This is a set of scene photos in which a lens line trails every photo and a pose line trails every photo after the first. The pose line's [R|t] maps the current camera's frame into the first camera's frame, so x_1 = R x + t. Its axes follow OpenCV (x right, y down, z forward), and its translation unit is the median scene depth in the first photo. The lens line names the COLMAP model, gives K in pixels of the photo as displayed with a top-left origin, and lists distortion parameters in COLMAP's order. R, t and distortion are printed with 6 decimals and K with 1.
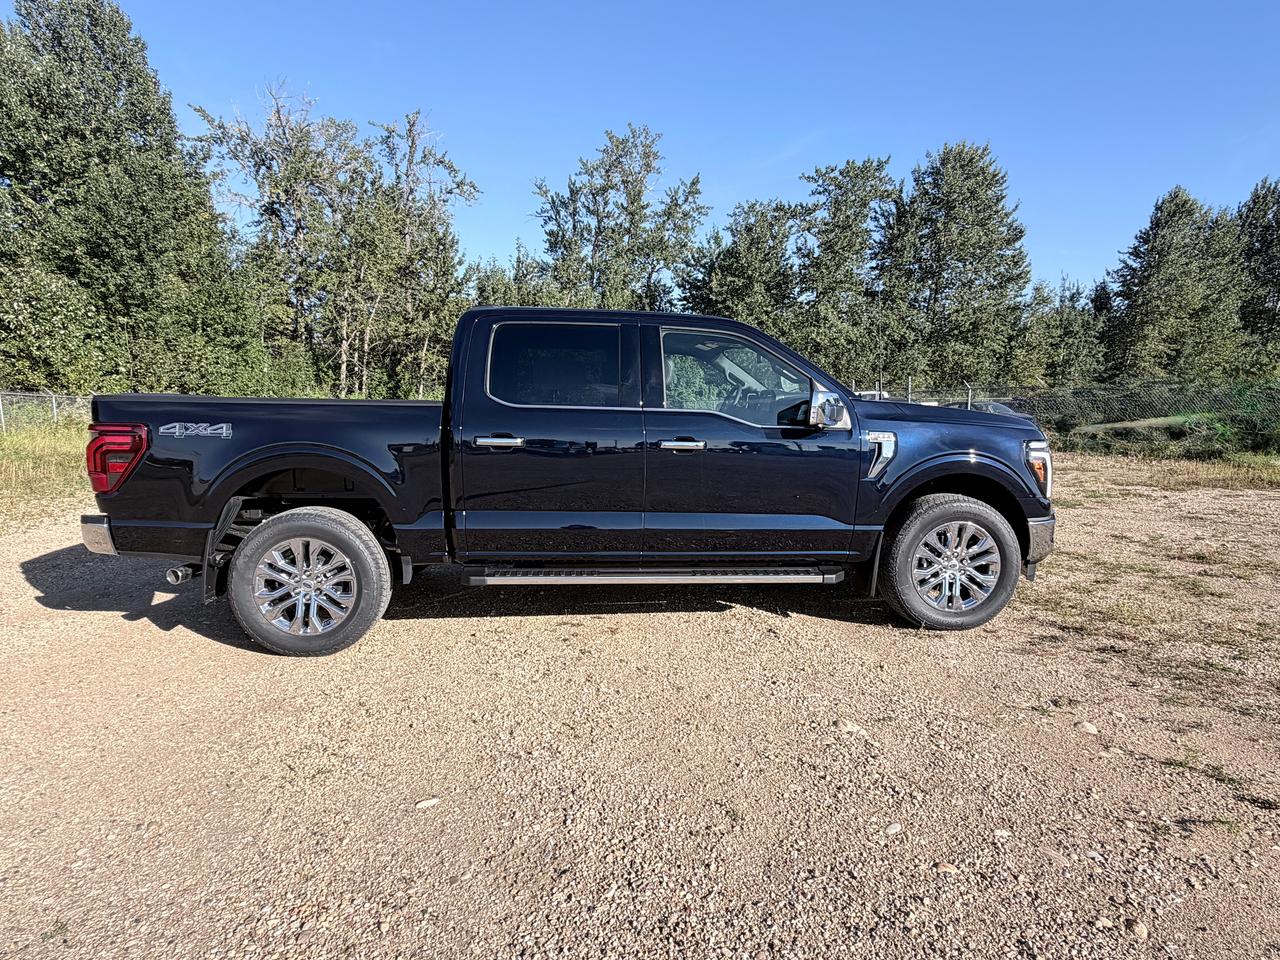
lens RADIAL K [[709.0, 0, 645.6], [0, 709.0, 476.1], [0, 0, 1]] dist [0.003586, -0.000113]
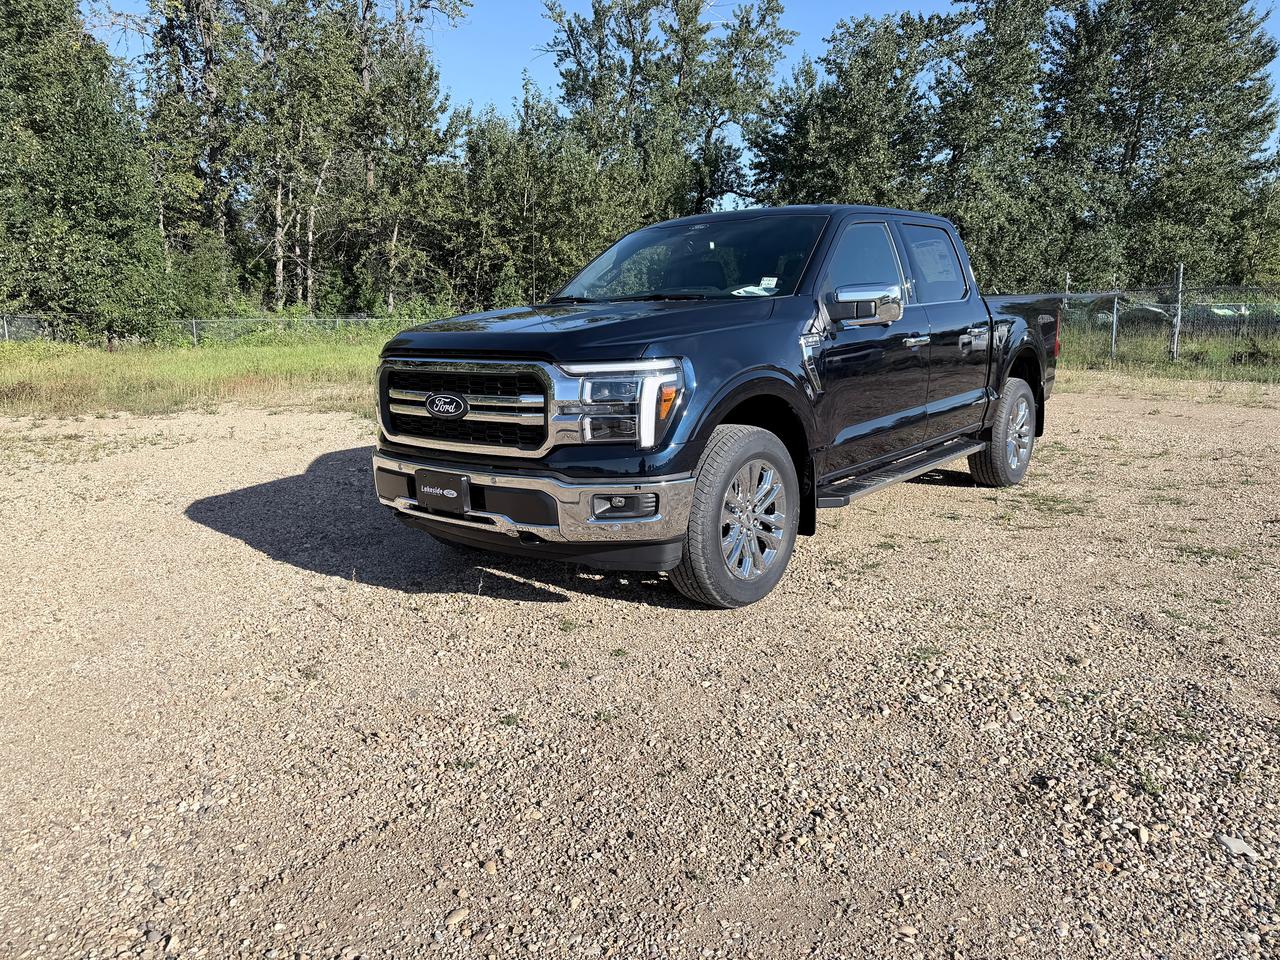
lens RADIAL K [[908.1, 0, 643.5], [0, 908.1, 484.7], [0, 0, 1]] dist [0.026258, -0.030107]
pose [[0.998956, -0.000356, -0.045690, -0.025161], [0.003905, 0.996976, 0.077610, -0.007081], [0.045524, -0.077708, 0.995936, 0.097432]]
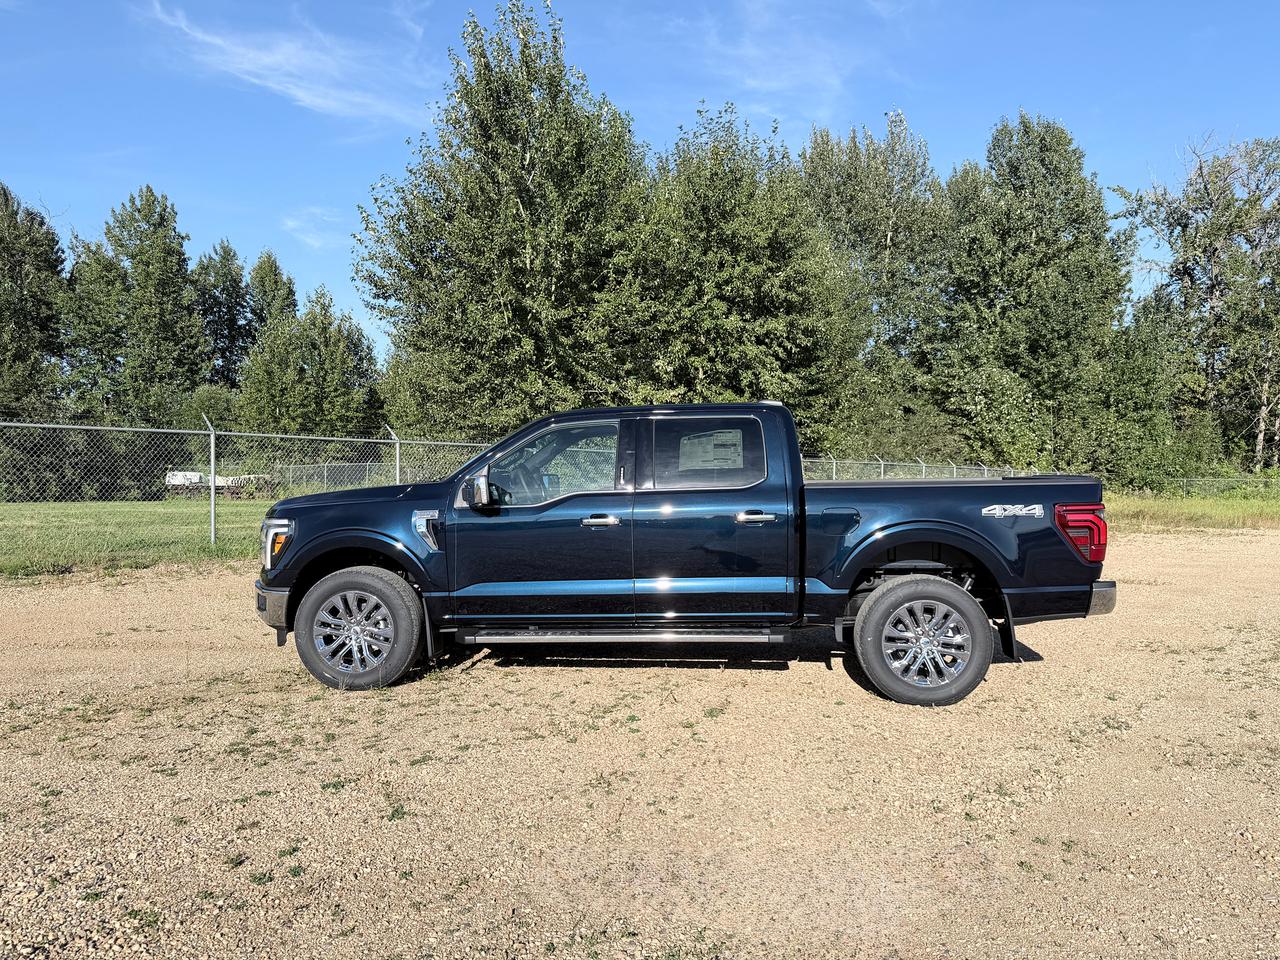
lens RADIAL K [[908.1, 0, 647.0], [0, 908.1, 485.5], [0, 0, 1]] dist [0.026258, -0.030107]
pose [[0.561758, 0.017350, -0.827120, 0.064926], [-0.095210, 0.994493, -0.043803, 0.021470], [0.821805, 0.103356, 0.560316, -0.199440]]
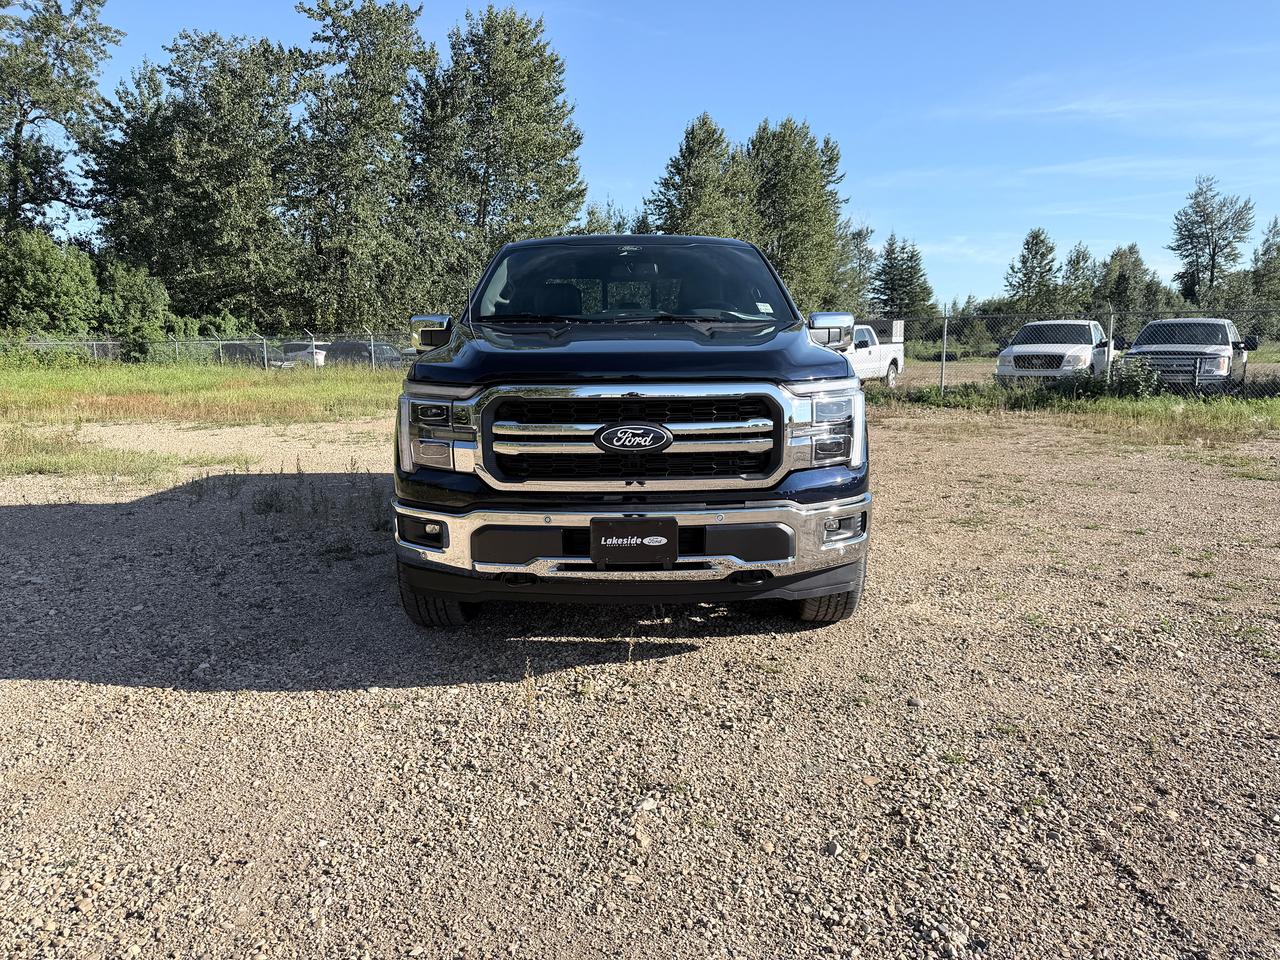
lens RADIAL K [[908.1, 0, 645.6], [0, 908.1, 481.9], [0, 0, 1]] dist [0.026258, -0.030107]
pose [[0.797371, -0.083511, 0.597684, -0.079850], [0.059560, 0.996434, 0.059767, -0.008421], [-0.600544, -0.012058, 0.799501, 0.120551]]
